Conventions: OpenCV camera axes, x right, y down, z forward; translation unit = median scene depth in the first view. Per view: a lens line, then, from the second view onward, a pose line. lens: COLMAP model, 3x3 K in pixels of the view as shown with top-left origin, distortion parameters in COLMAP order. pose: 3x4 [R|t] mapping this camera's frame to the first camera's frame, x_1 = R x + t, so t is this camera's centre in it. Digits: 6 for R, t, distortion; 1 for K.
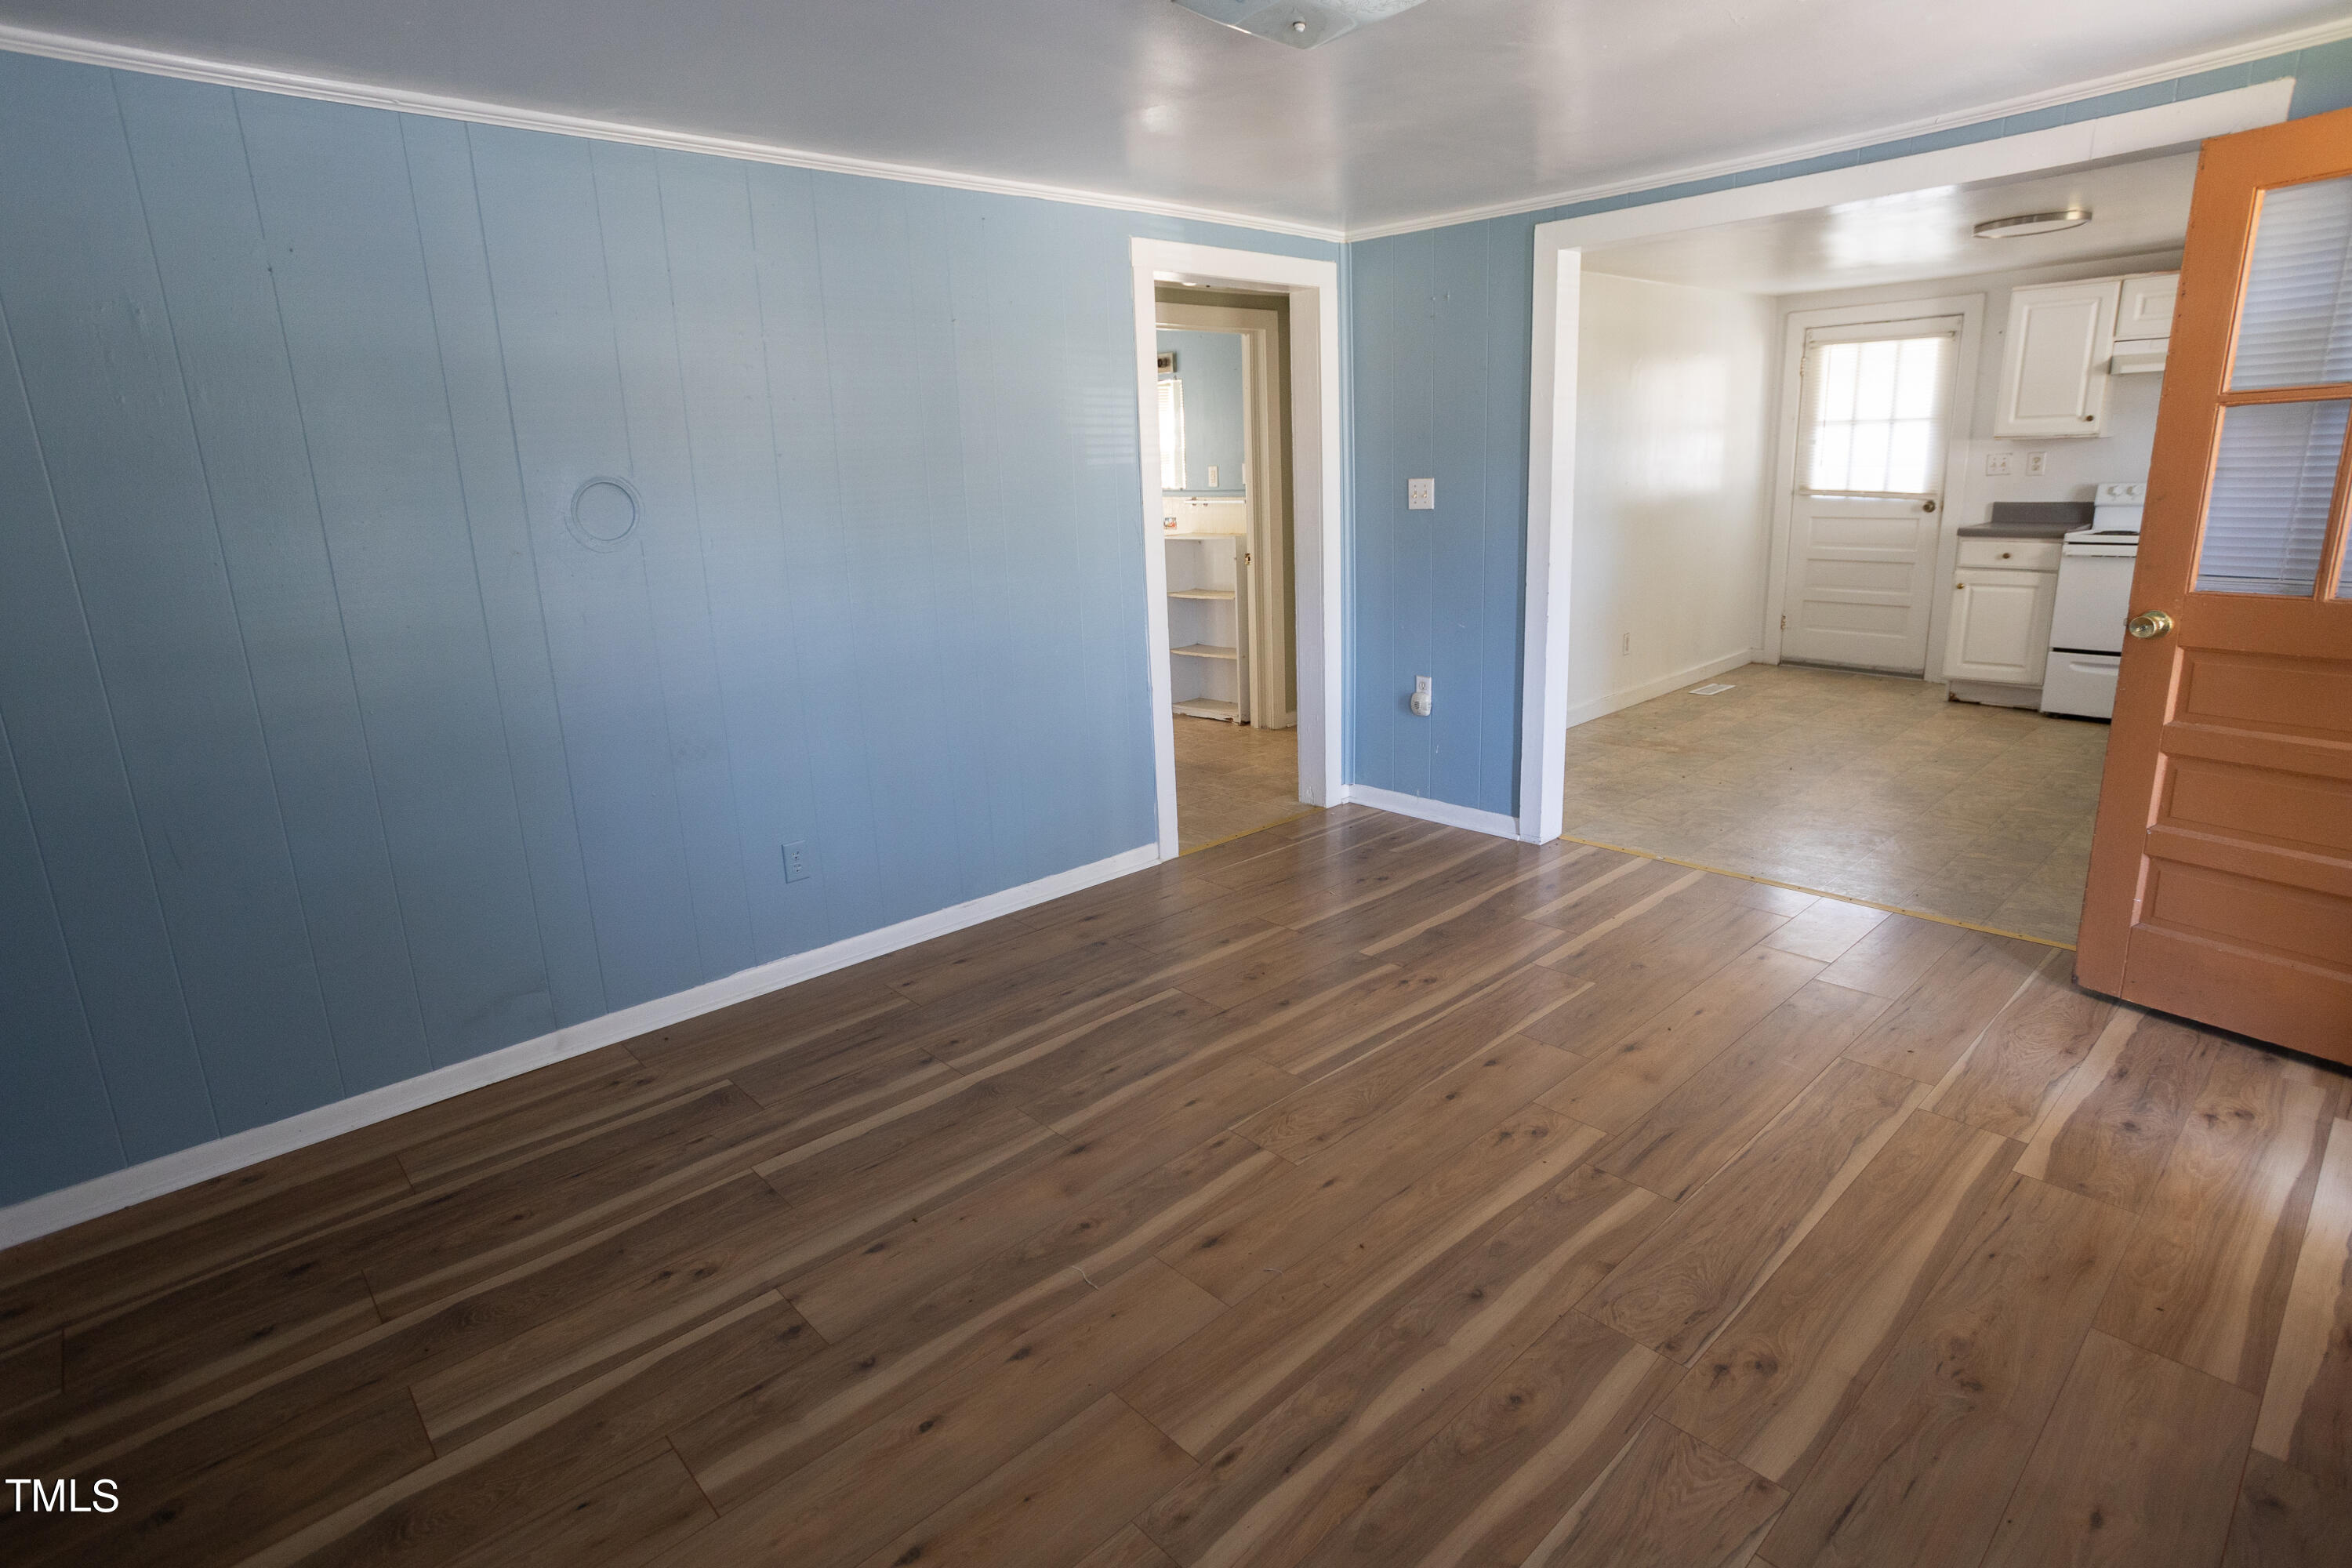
lens RADIAL K [[1205.3, 0, 1171.5], [0, 1205.3, 751.1], [0, 0, 1]] dist [-0.050082, 0.036641]
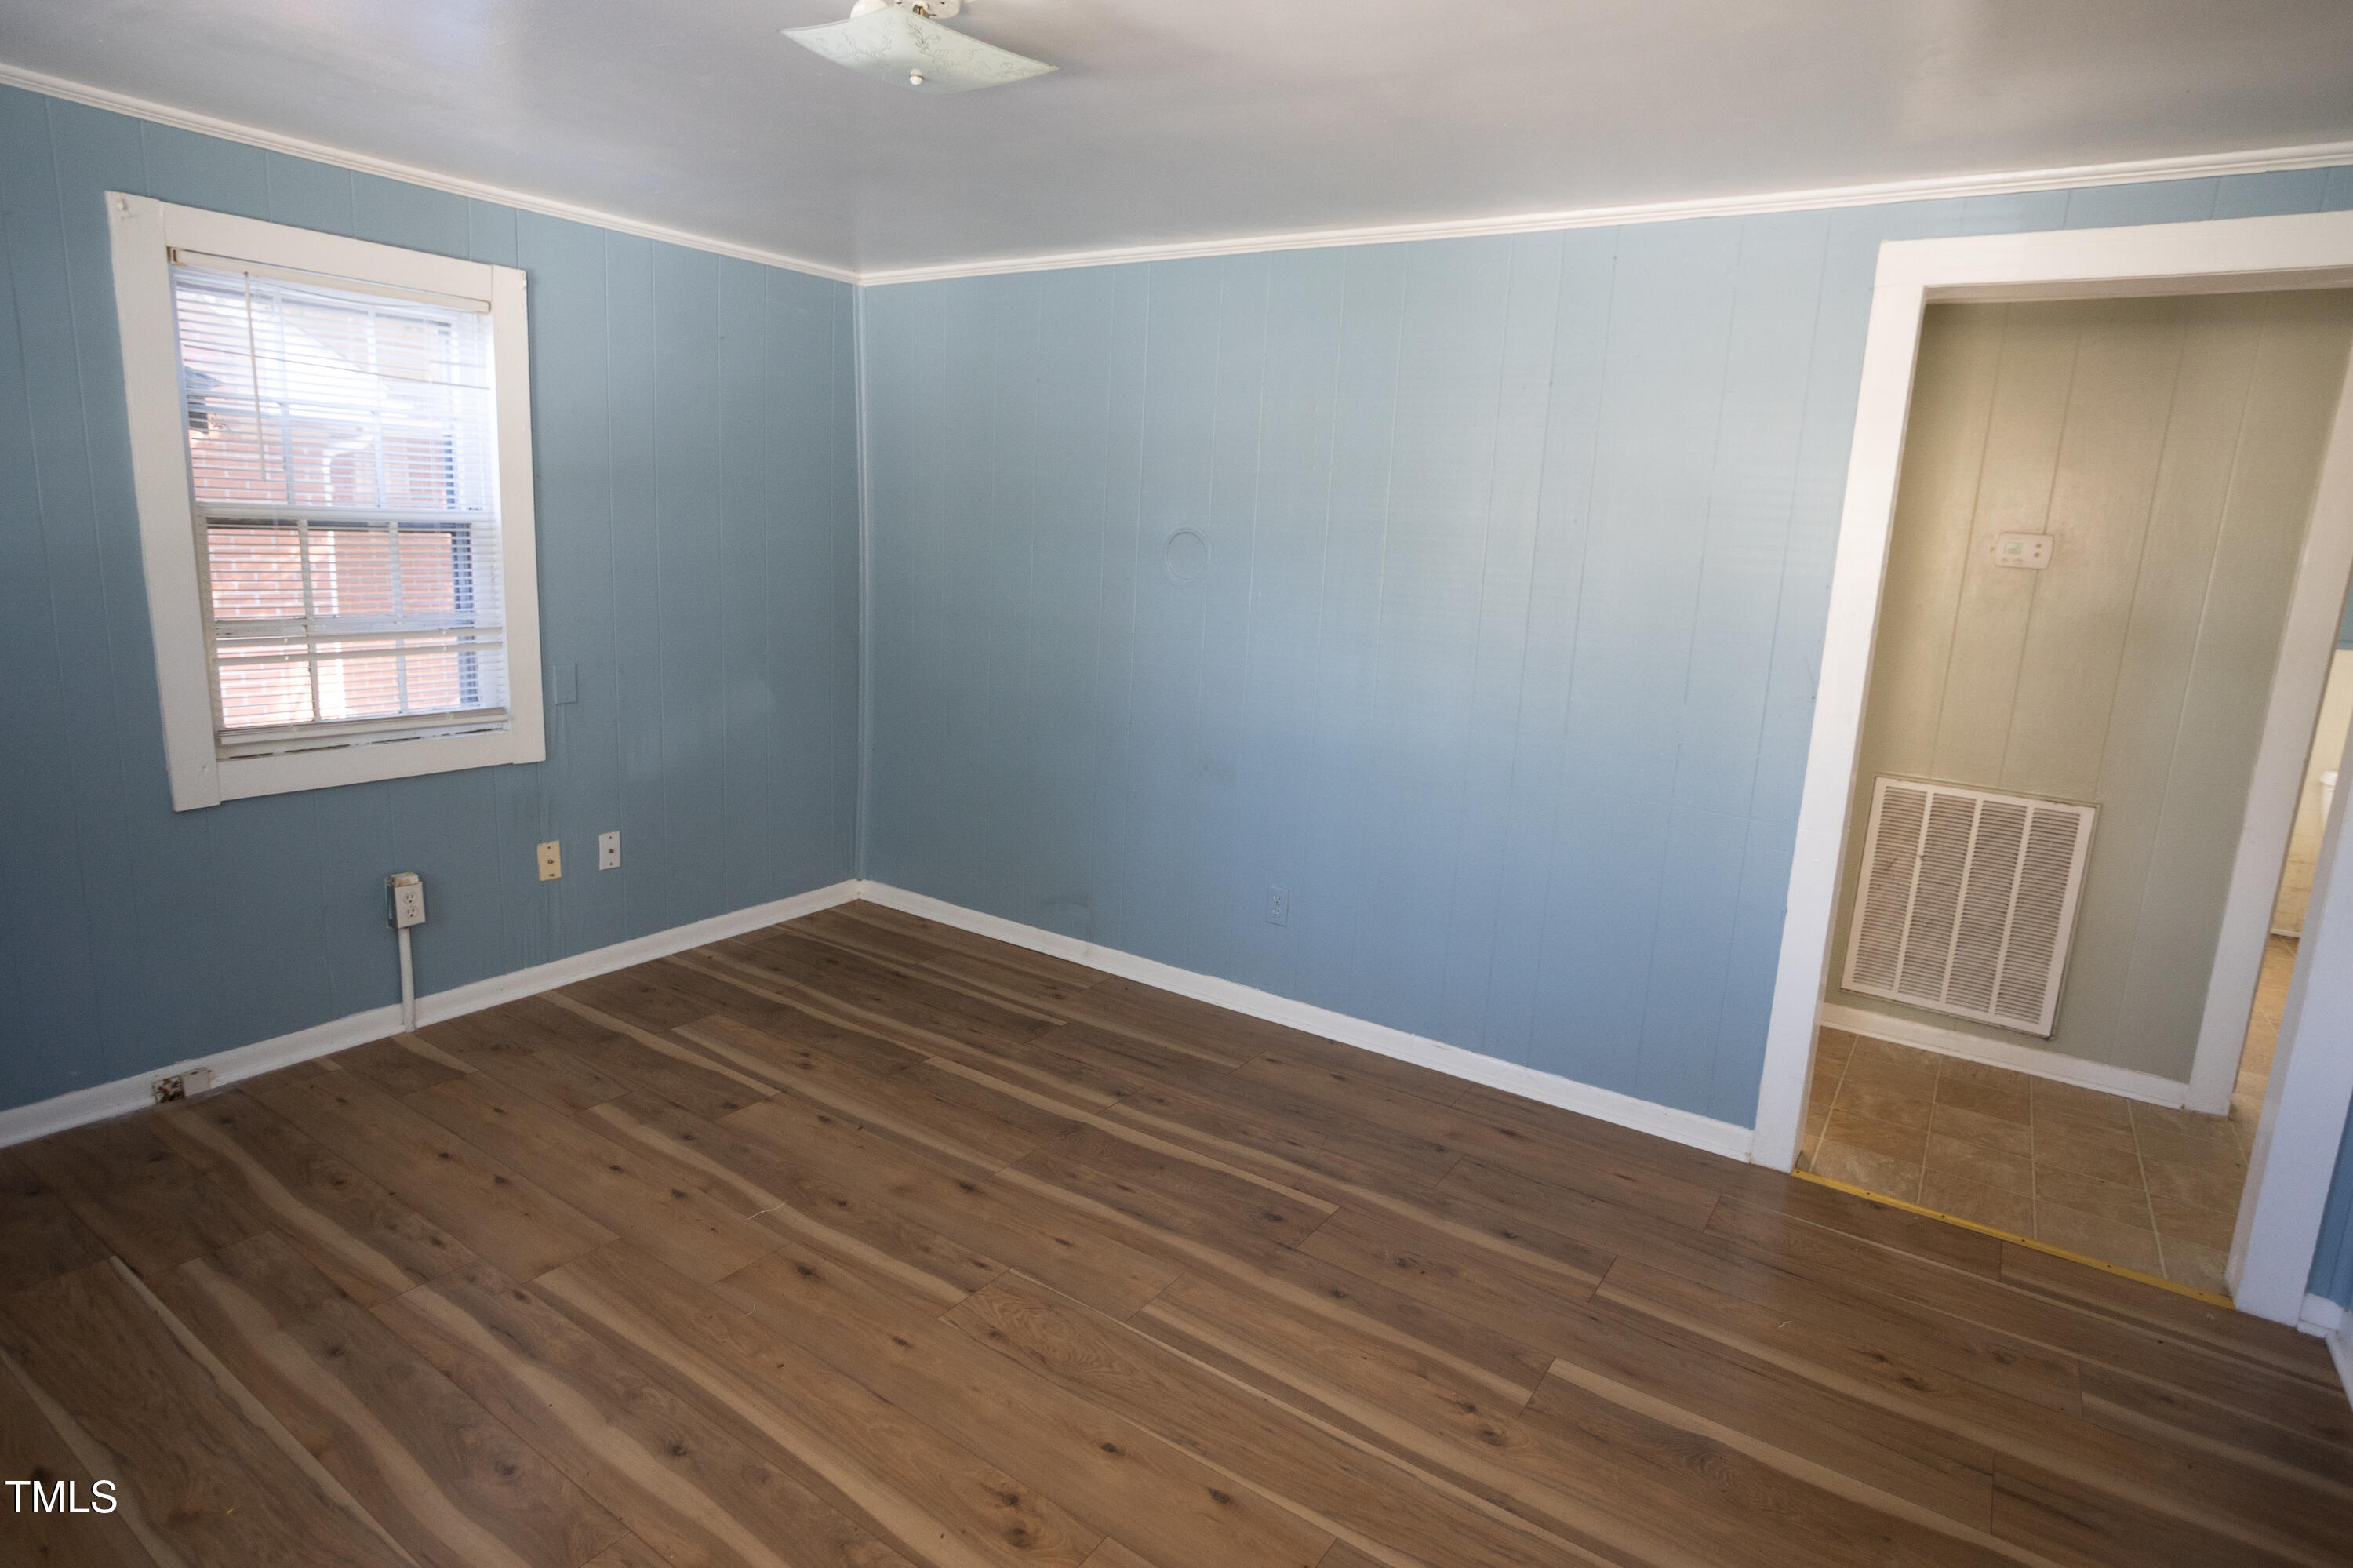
lens RADIAL K [[1252.5, 0, 1166.8], [0, 1252.5, 747.9], [0, 0, 1]] dist [-0.042939, 0.031147]
pose [[0.224579, 0.222052, -0.948819, 0.614176], [-0.285752, 0.945892, 0.153732, -0.163543], [0.931617, 0.236602, 0.275879, 0.533676]]
